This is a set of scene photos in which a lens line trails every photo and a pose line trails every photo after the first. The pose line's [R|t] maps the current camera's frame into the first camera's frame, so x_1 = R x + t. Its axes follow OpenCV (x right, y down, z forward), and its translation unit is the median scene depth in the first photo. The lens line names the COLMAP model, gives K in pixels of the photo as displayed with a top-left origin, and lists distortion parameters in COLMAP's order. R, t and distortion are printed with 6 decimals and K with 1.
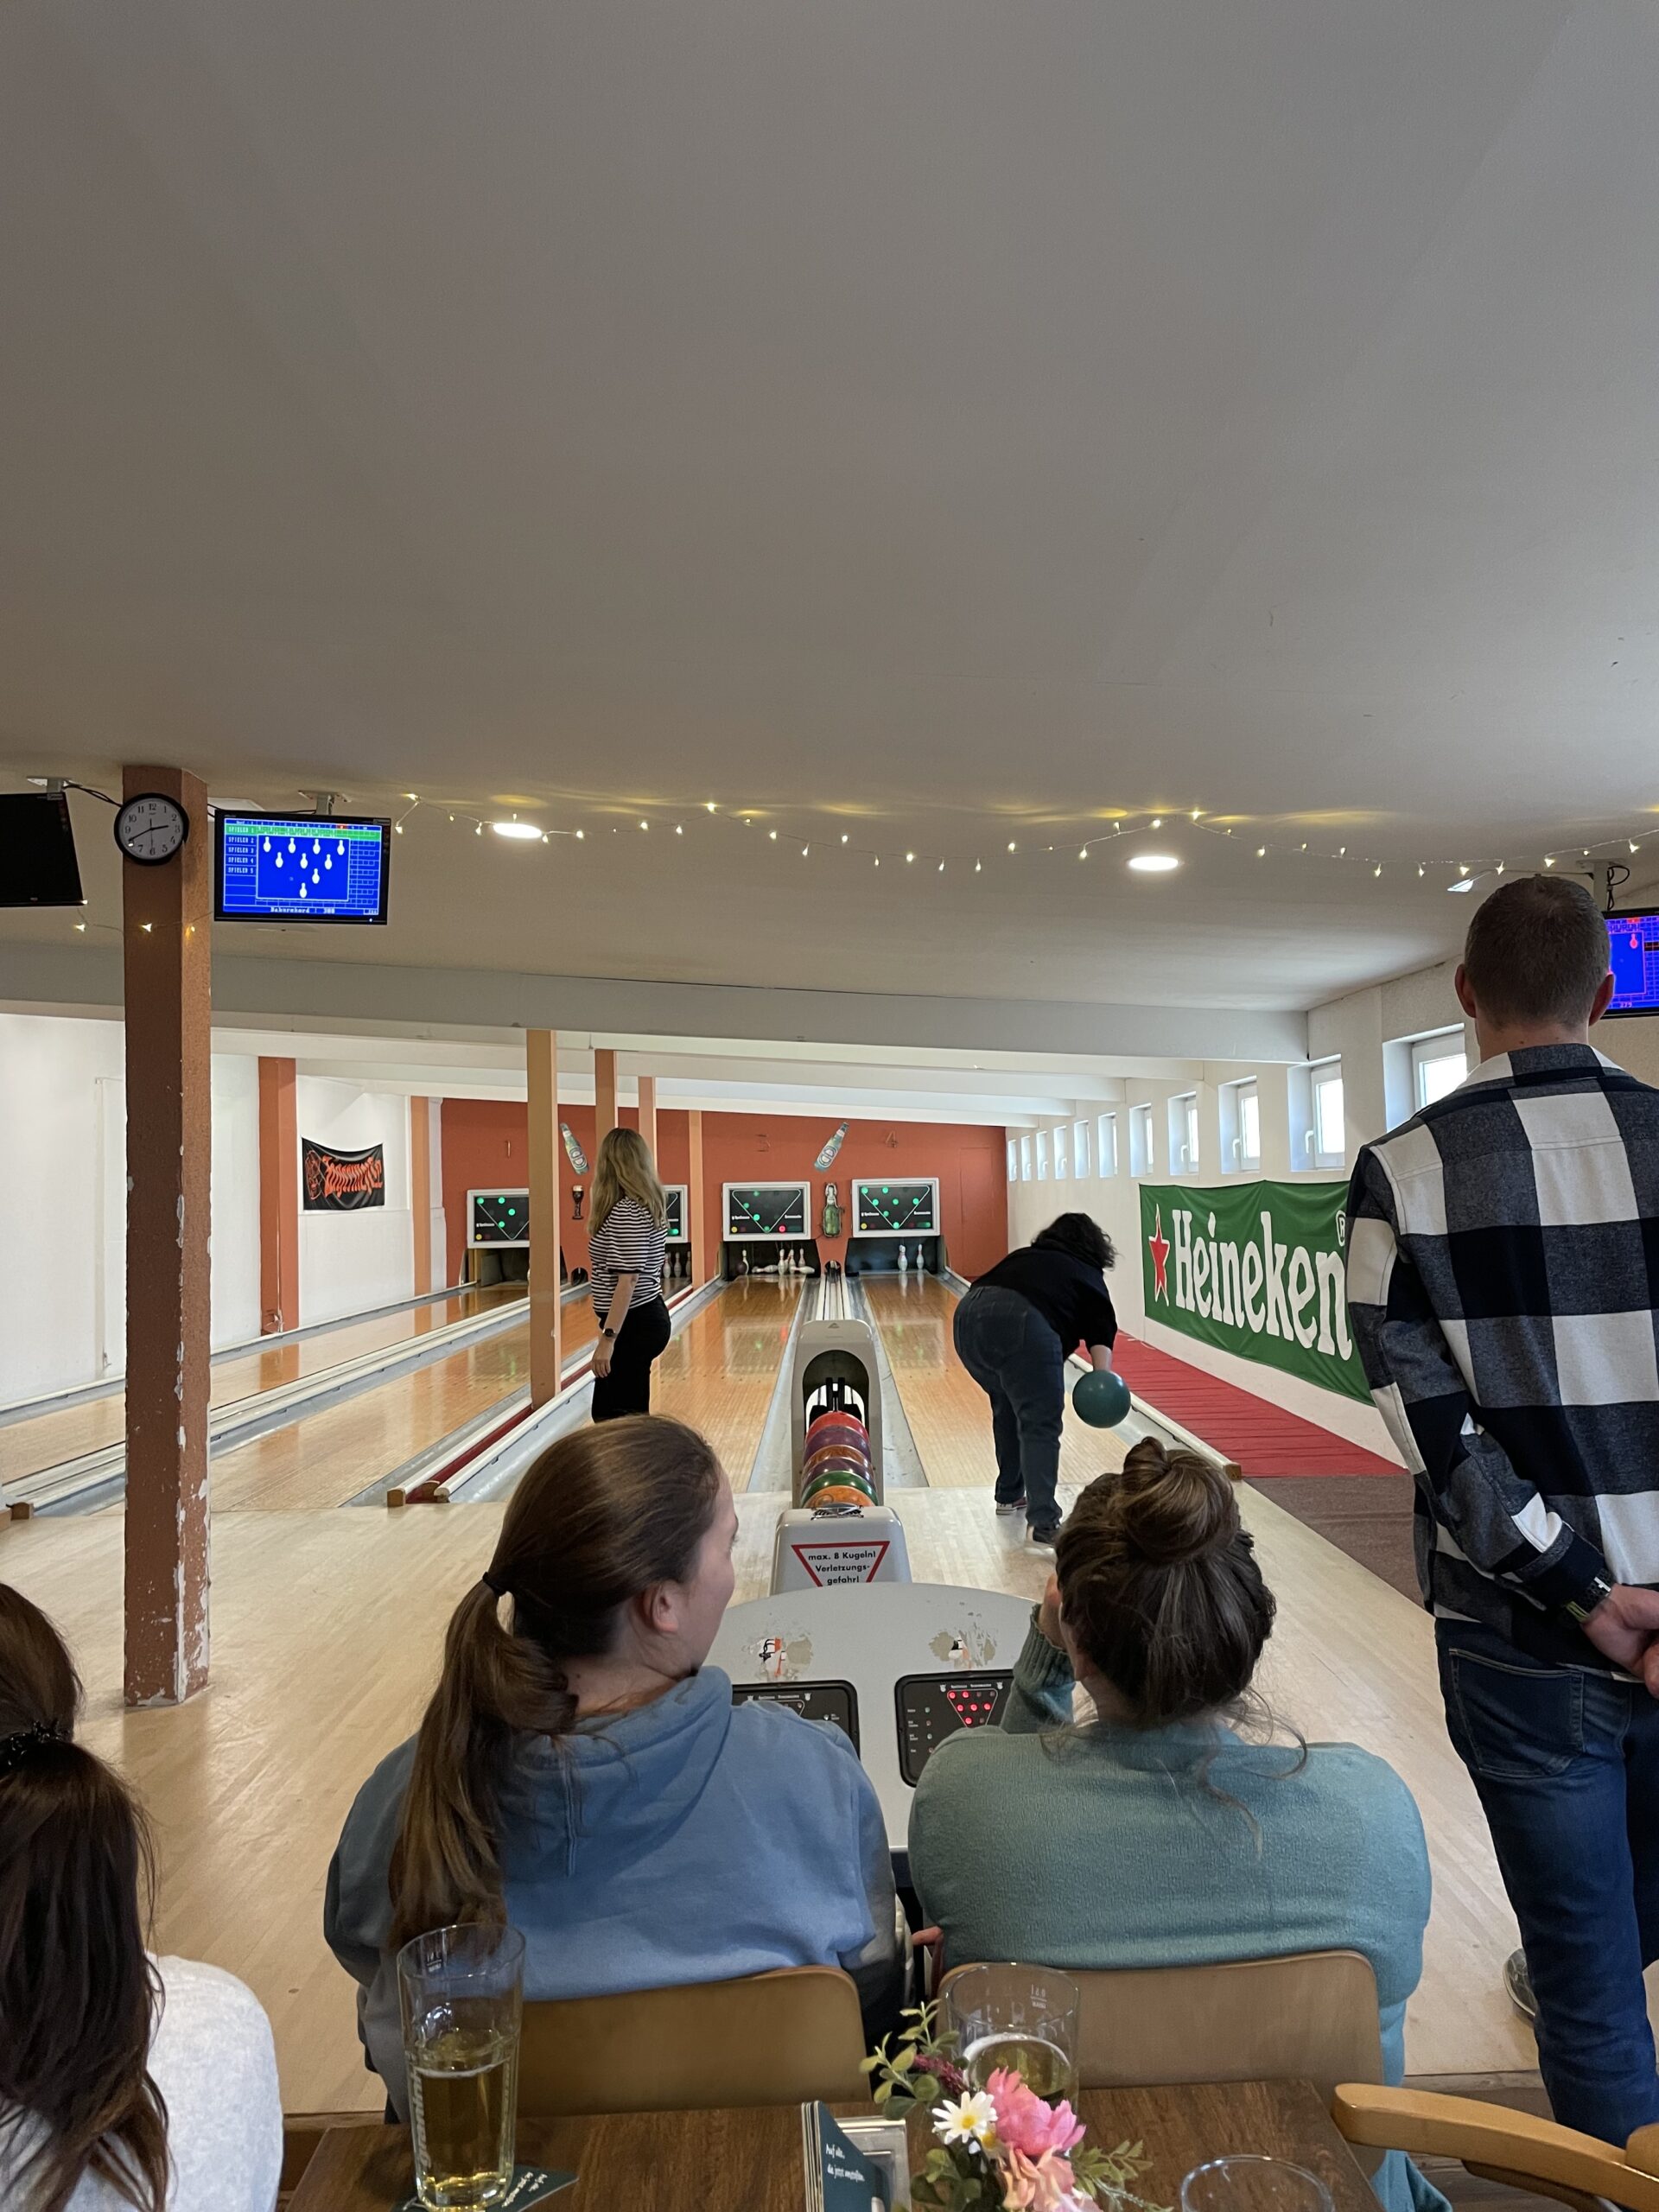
lens RADIAL K [[1611.7, 0, 825.2], [0, 1611.7, 1086.1], [0, 0, 1]] dist [0.094421, -0.125387]
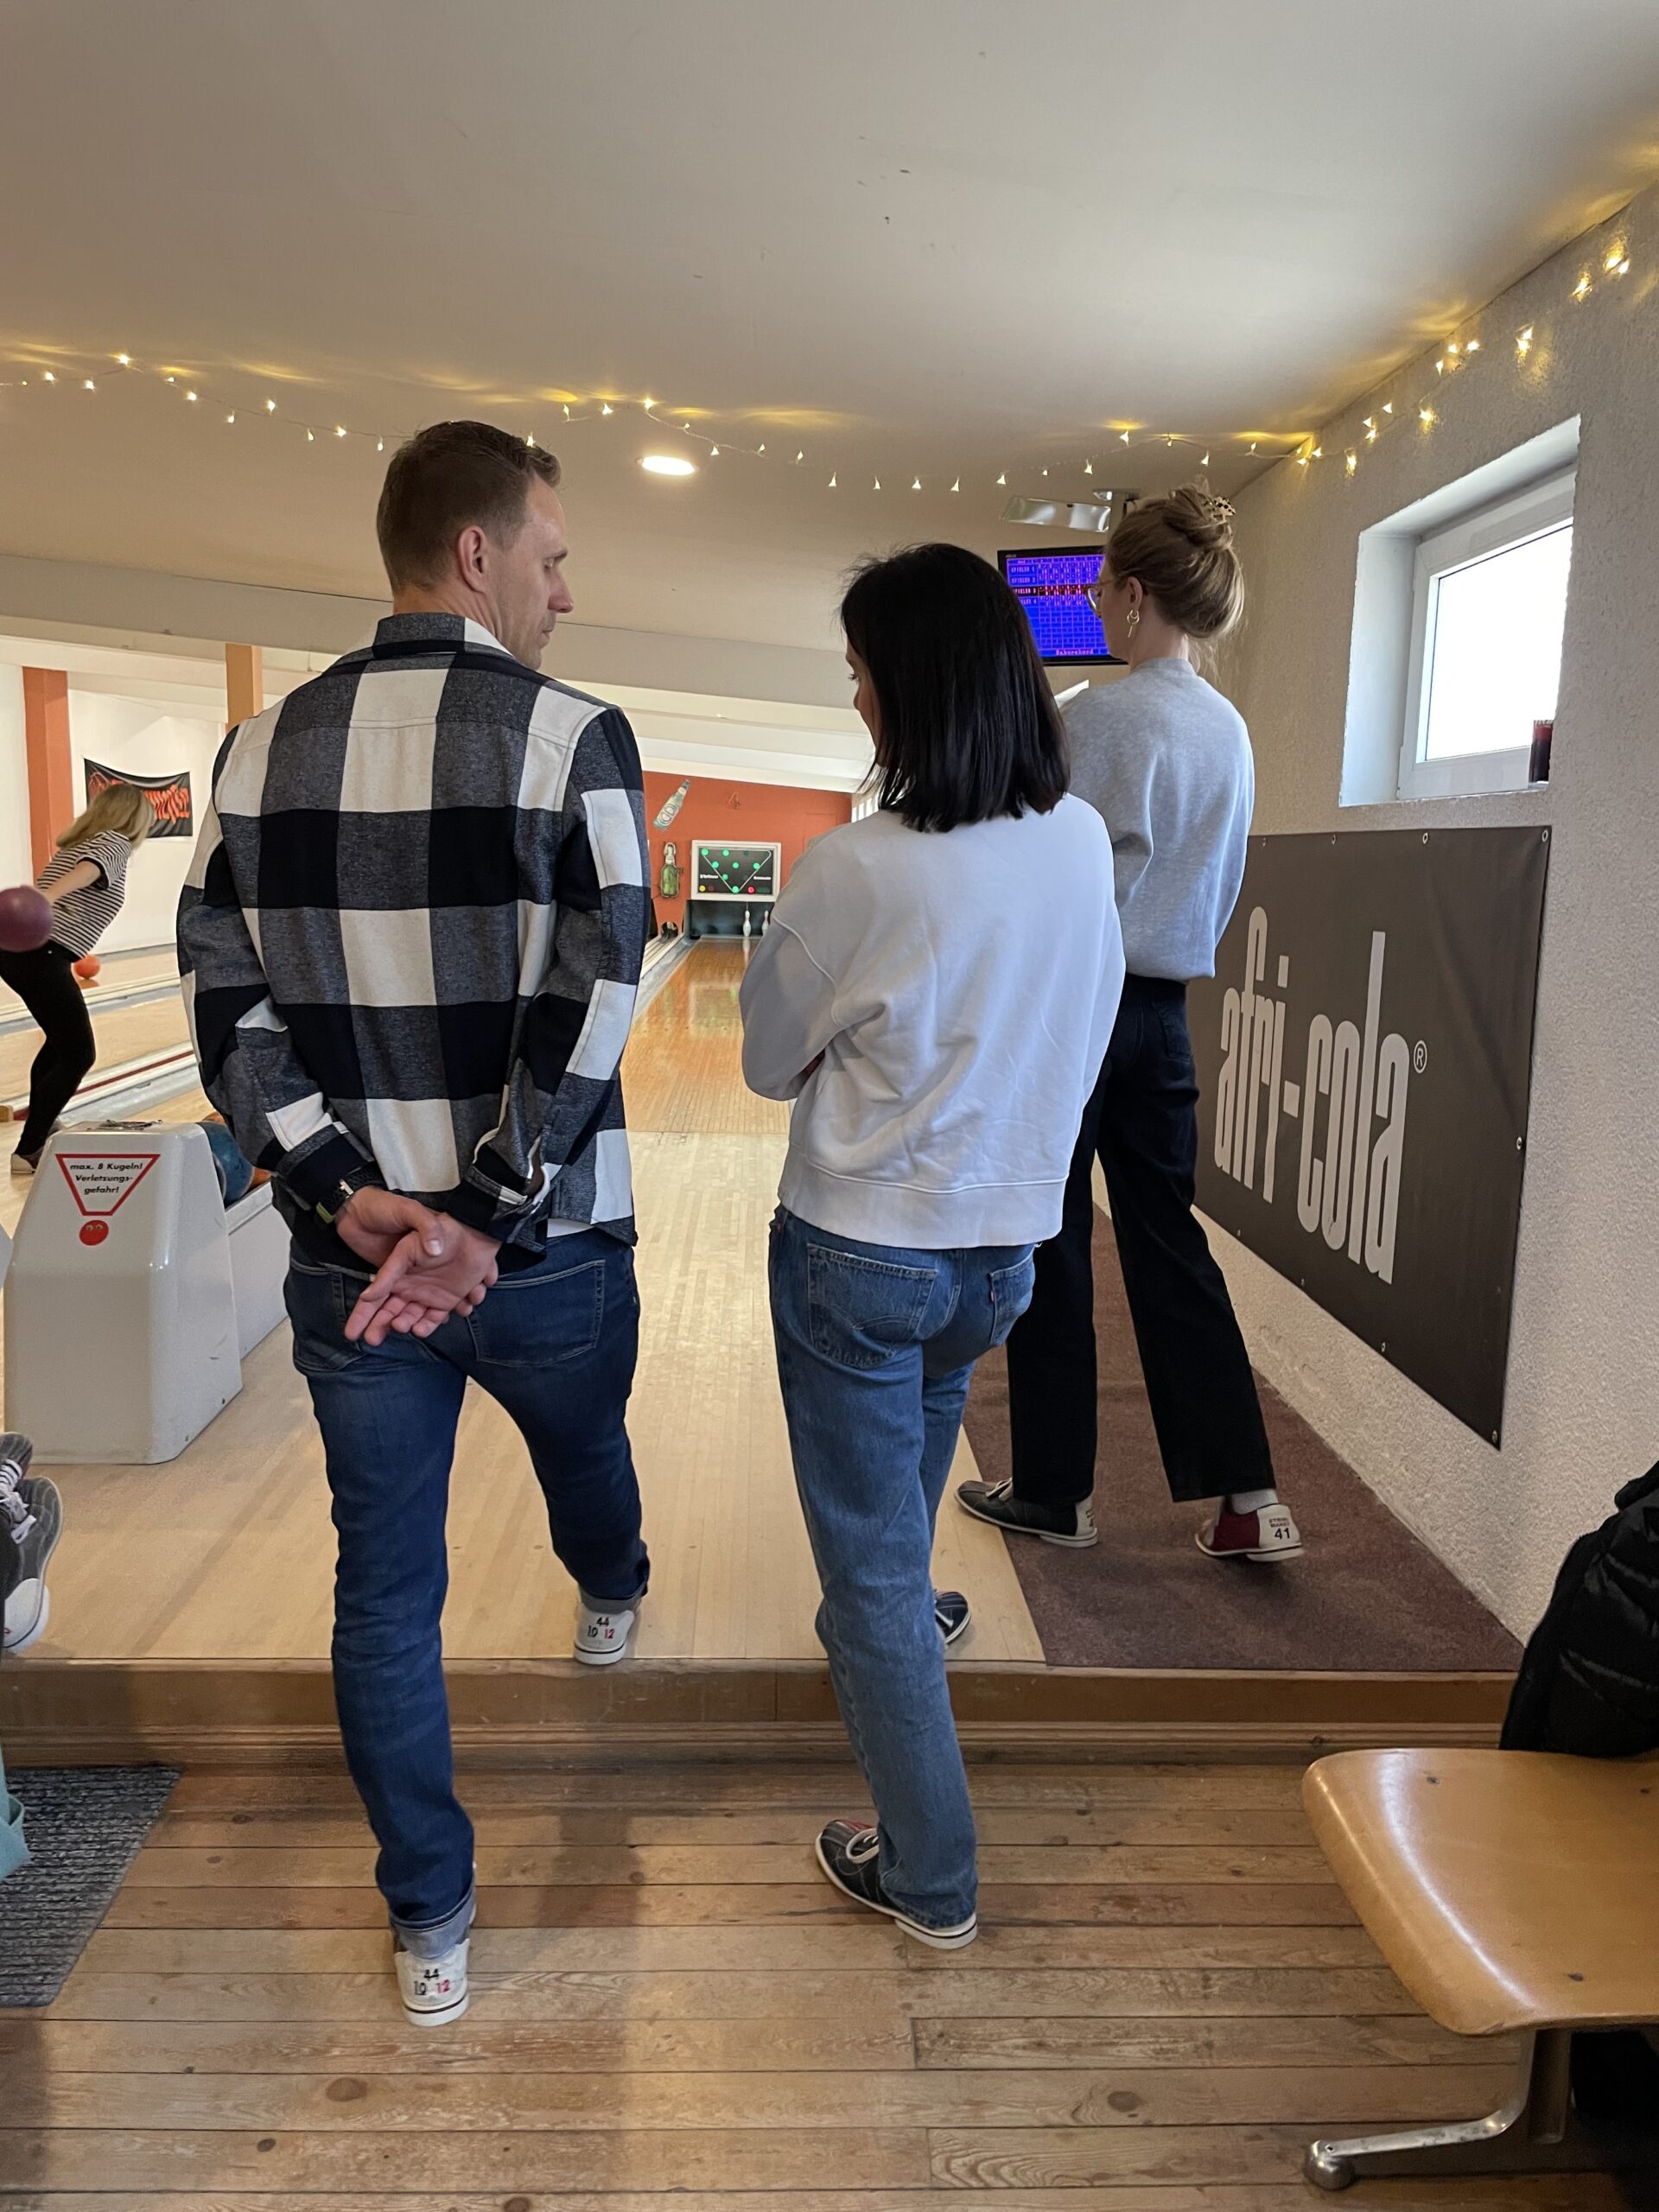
lens RADIAL K [[1611.7, 0, 825.2], [0, 1611.7, 1086.1], [0, 0, 1]] dist [0.094421, -0.125387]
pose [[0.998256, 0.048171, 0.034133, 0.302039], [-0.054033, 0.978423, 0.199421, 0.017347], [-0.023790, -0.200917, 0.979319, 0.029227]]
